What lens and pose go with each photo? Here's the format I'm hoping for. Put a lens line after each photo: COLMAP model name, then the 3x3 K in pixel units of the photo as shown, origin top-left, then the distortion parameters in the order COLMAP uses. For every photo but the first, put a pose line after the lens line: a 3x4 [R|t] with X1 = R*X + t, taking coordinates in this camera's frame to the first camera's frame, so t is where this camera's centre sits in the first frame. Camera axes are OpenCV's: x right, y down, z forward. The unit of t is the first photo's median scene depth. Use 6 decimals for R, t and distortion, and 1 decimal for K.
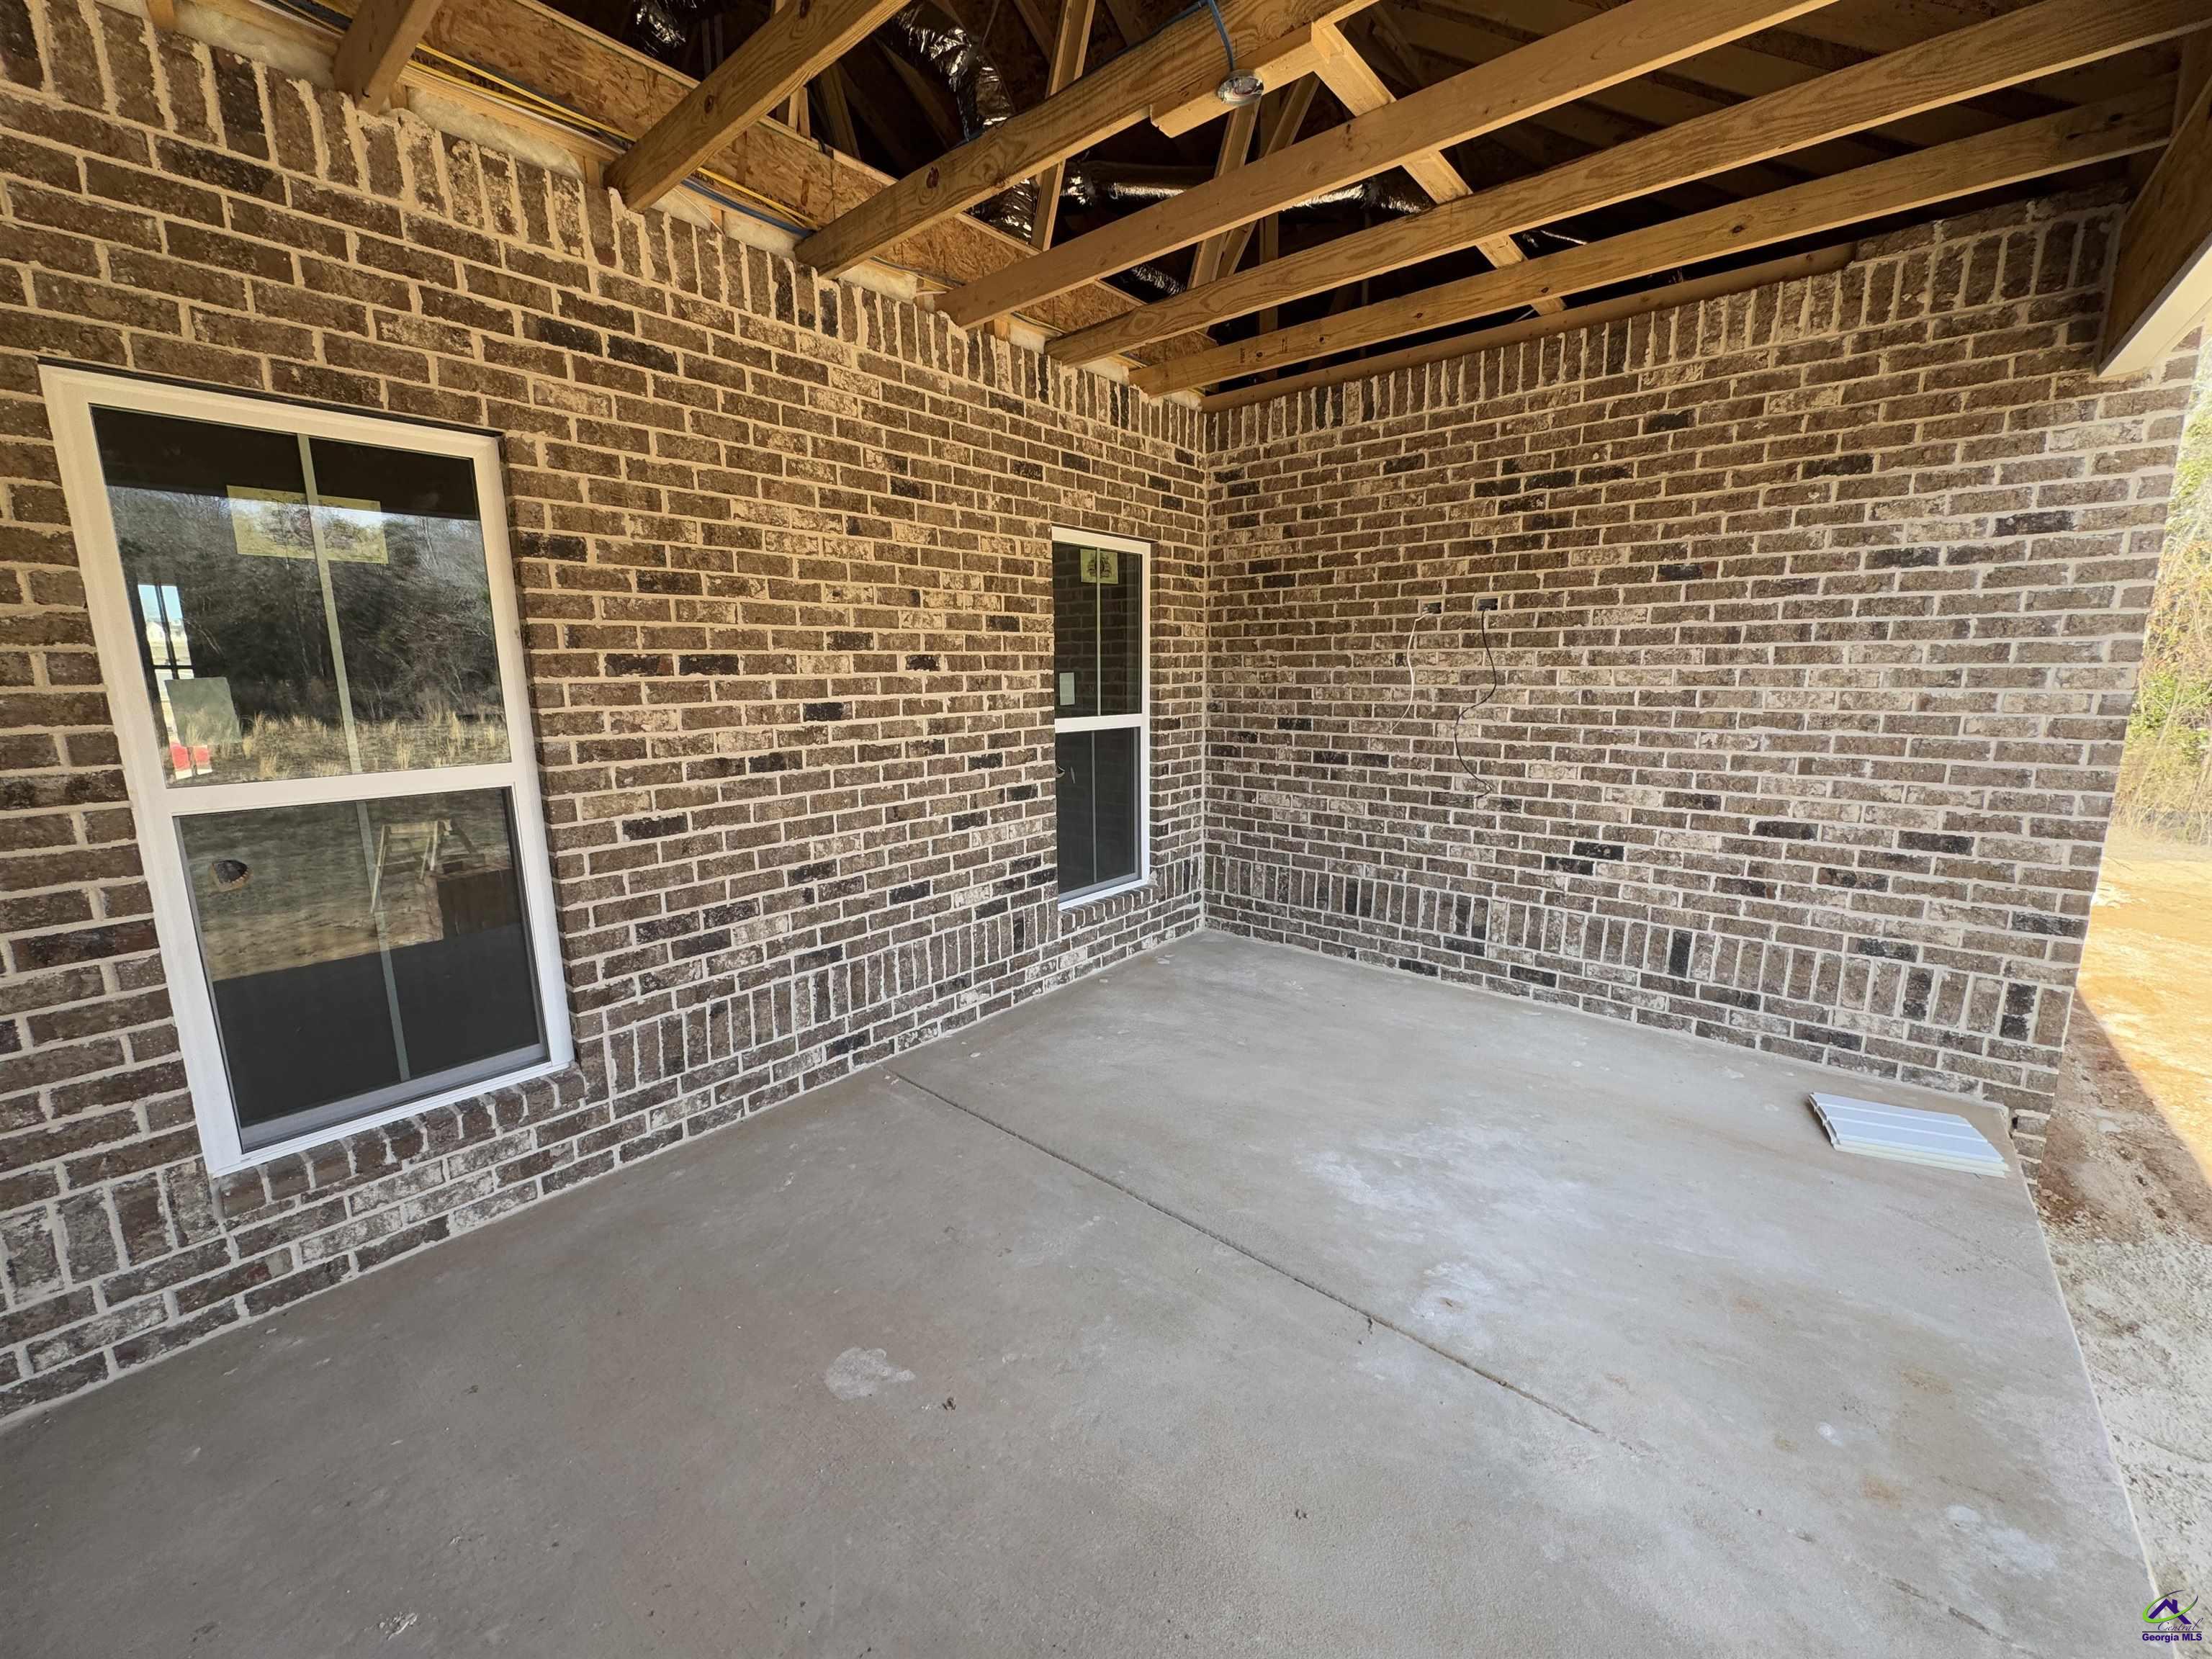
lens RADIAL K [[880.8, 0, 1106.7], [0, 880.8, 824.9], [0, 0, 1]] dist [-0.002444, 0.000268]
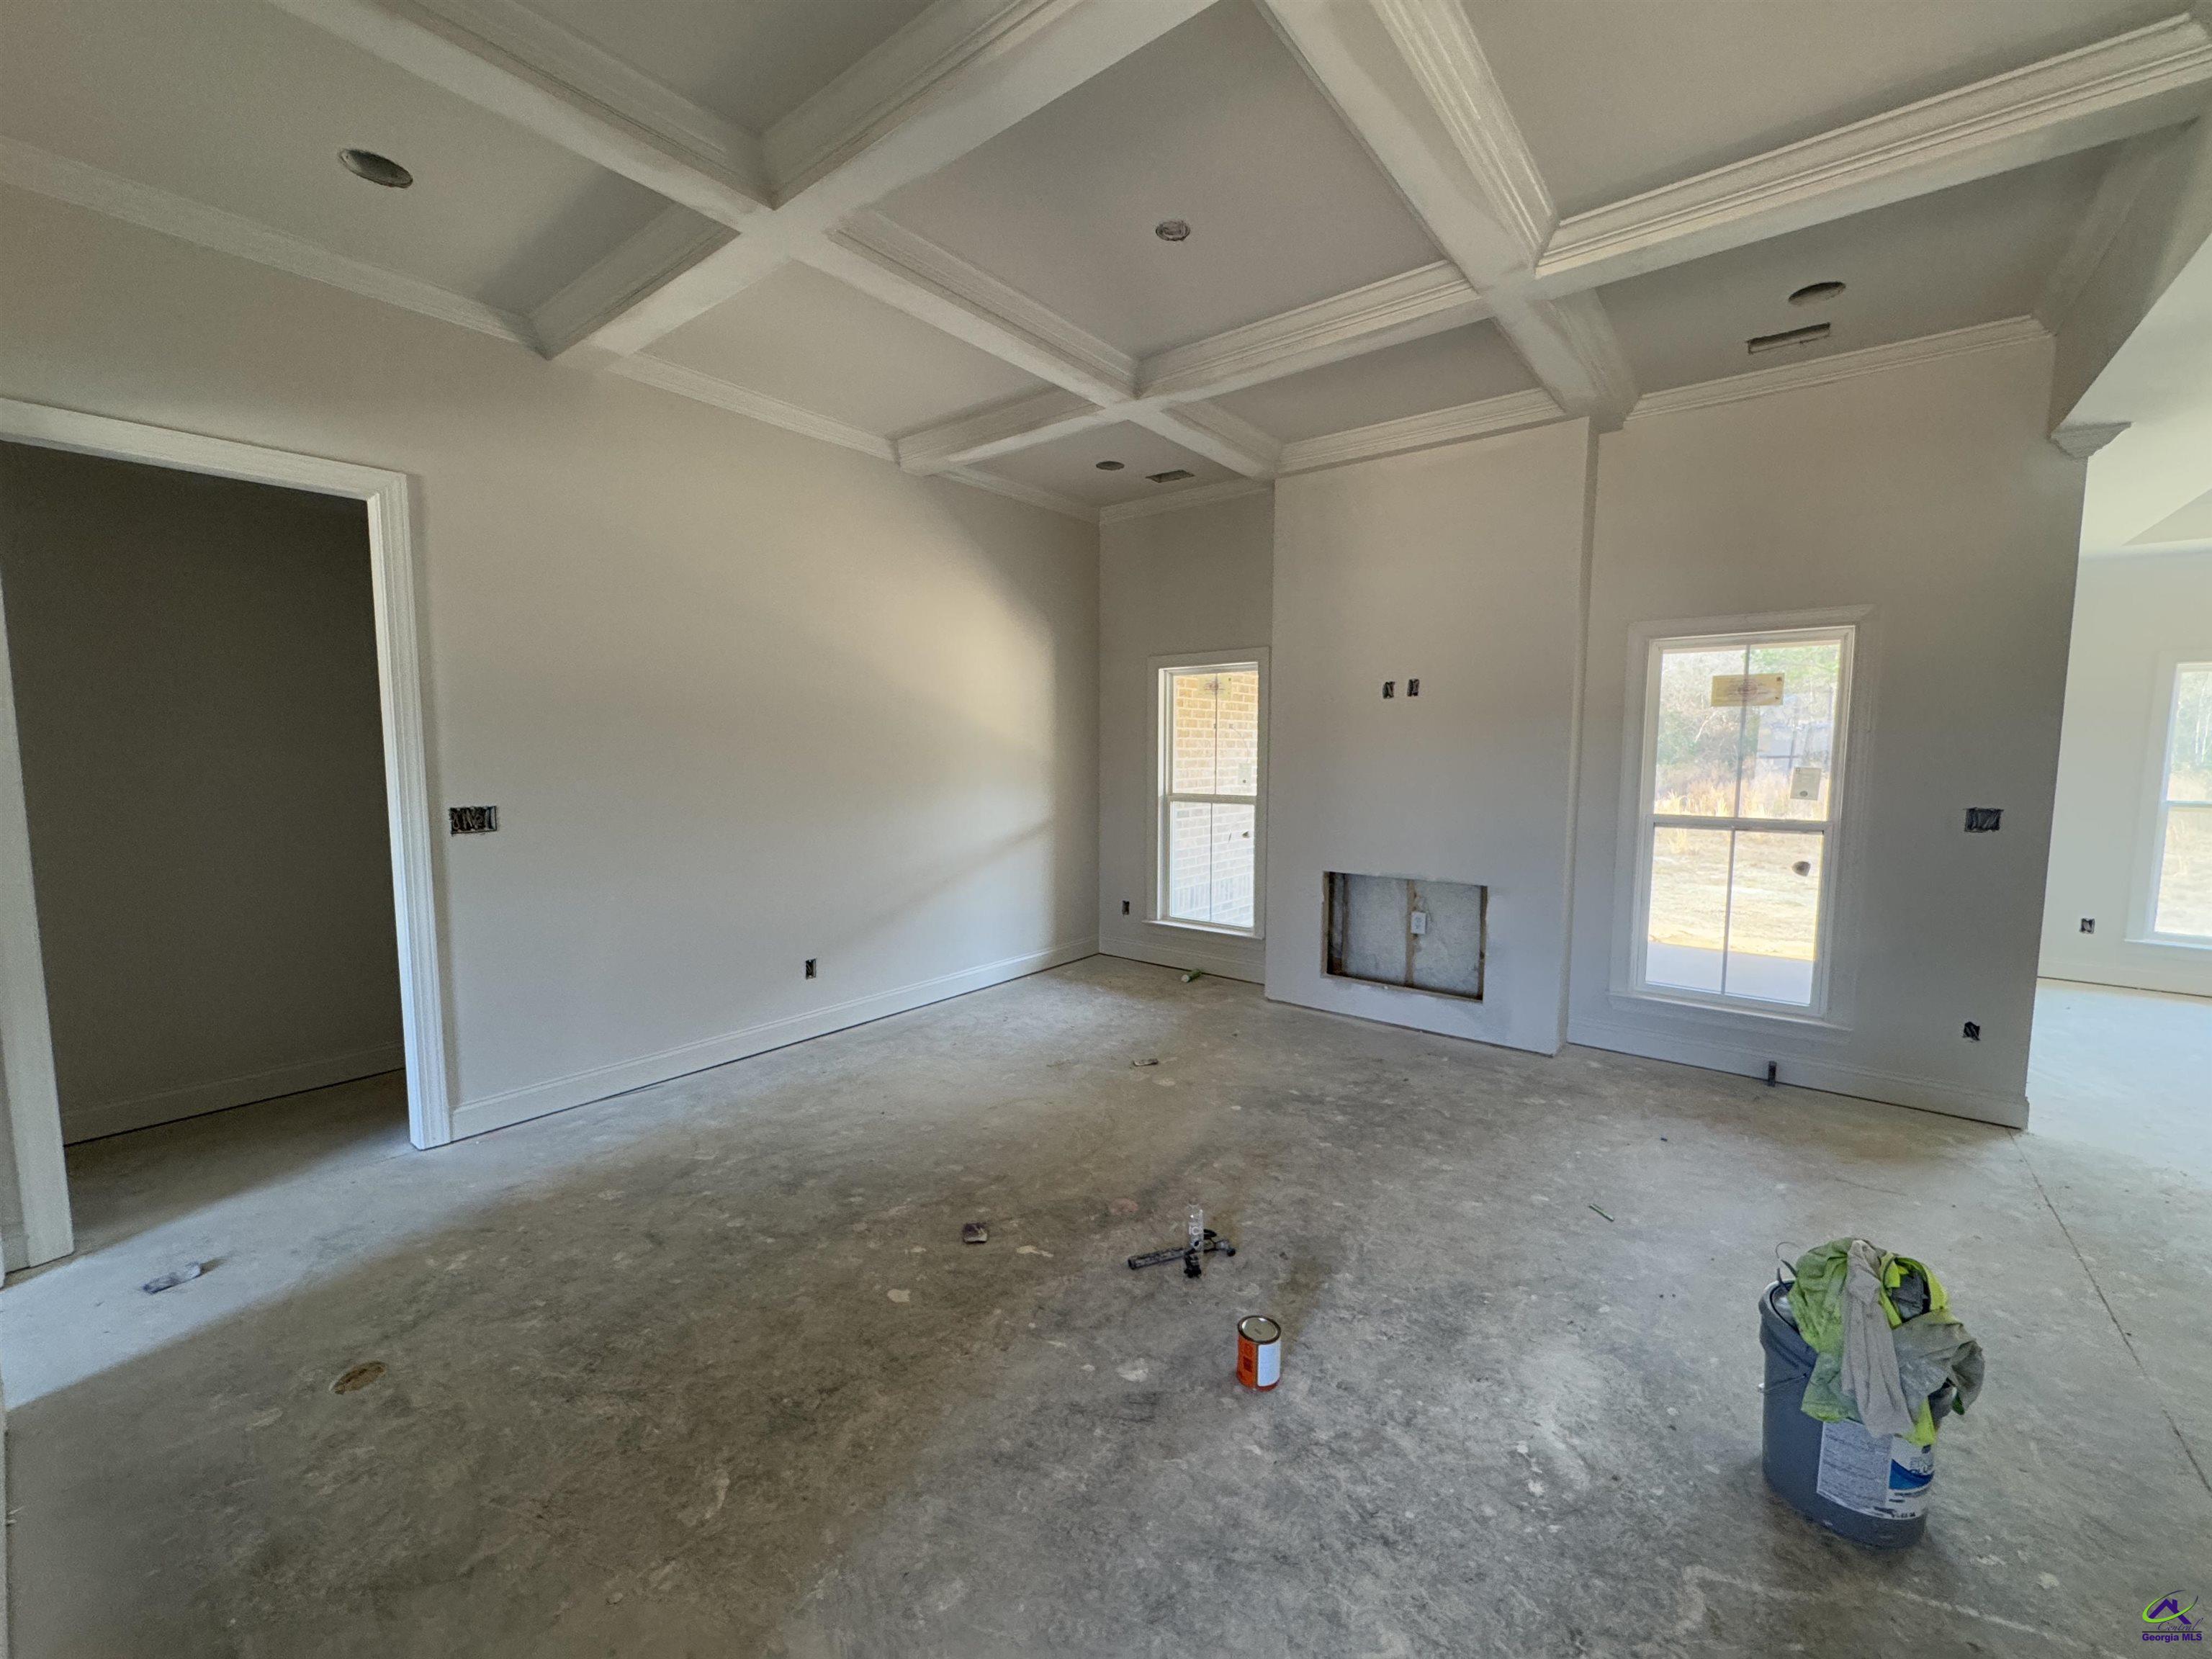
lens RADIAL K [[880.8, 0, 1106.7], [0, 880.8, 824.9], [0, 0, 1]] dist [-0.002444, 0.000268]
pose [[-0.029396, -0.078564, 0.996476, -1.634144], [0.173703, 0.981337, 0.082494, -0.261136], [-0.984359, 0.175516, -0.015201, 1.430766]]
